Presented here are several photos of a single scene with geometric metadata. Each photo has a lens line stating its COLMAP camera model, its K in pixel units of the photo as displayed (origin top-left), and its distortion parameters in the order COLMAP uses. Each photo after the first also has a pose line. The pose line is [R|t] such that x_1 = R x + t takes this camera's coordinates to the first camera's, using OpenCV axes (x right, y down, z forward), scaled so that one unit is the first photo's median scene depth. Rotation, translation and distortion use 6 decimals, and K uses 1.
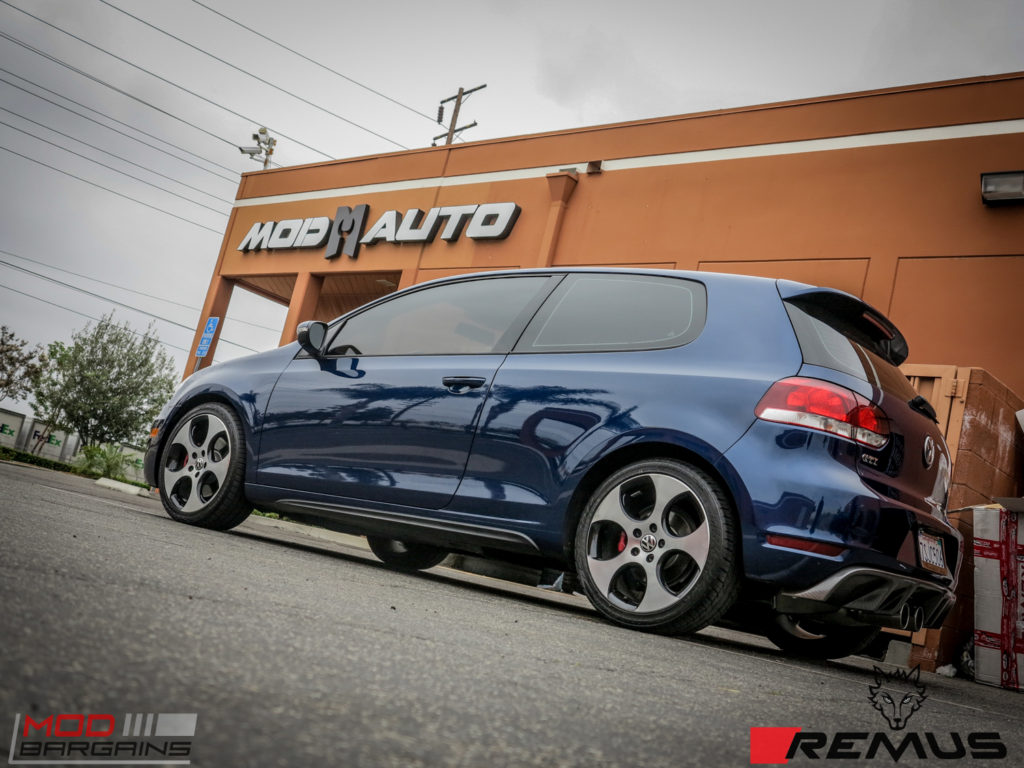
lens RADIAL K [[1197.6, 0, 512.0], [0, 1197.6, 384.0], [0, 0, 1]] dist [-0.019102, 0.023644]
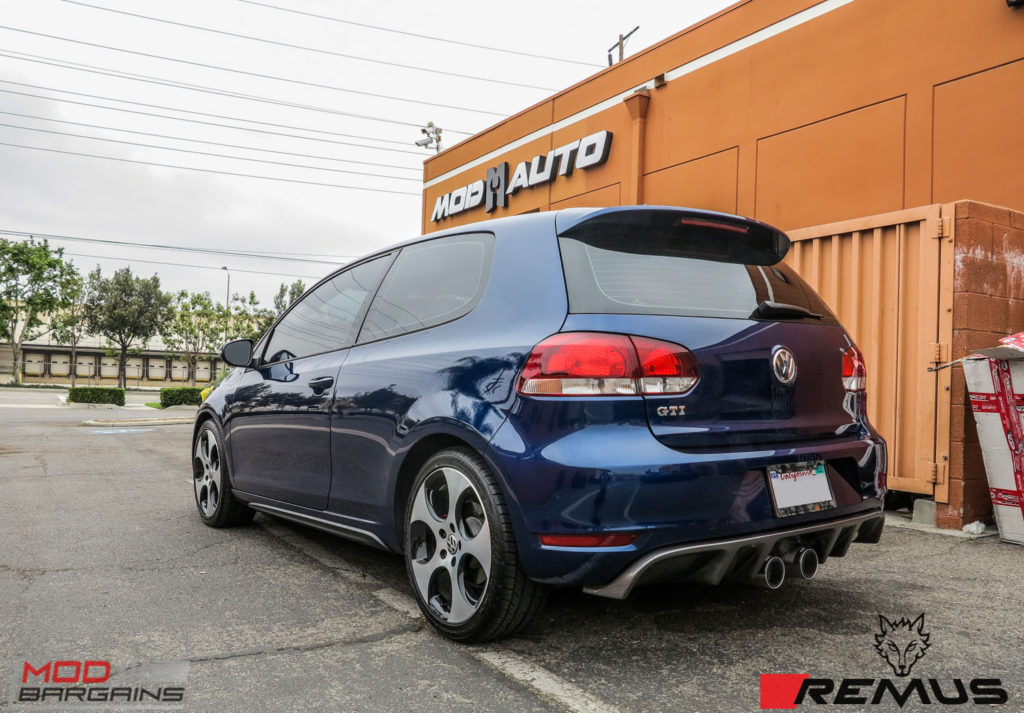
lens RADIAL K [[871.3, 0, 511.3], [0, 871.3, 371.8], [0, 0, 1]] dist [-0.006703, 0.005136]
pose [[0.935700, -0.206584, -0.285986, 0.226207], [0.238082, 0.967966, 0.079747, -0.021990], [0.260350, -0.142707, 0.954910, 0.241312]]
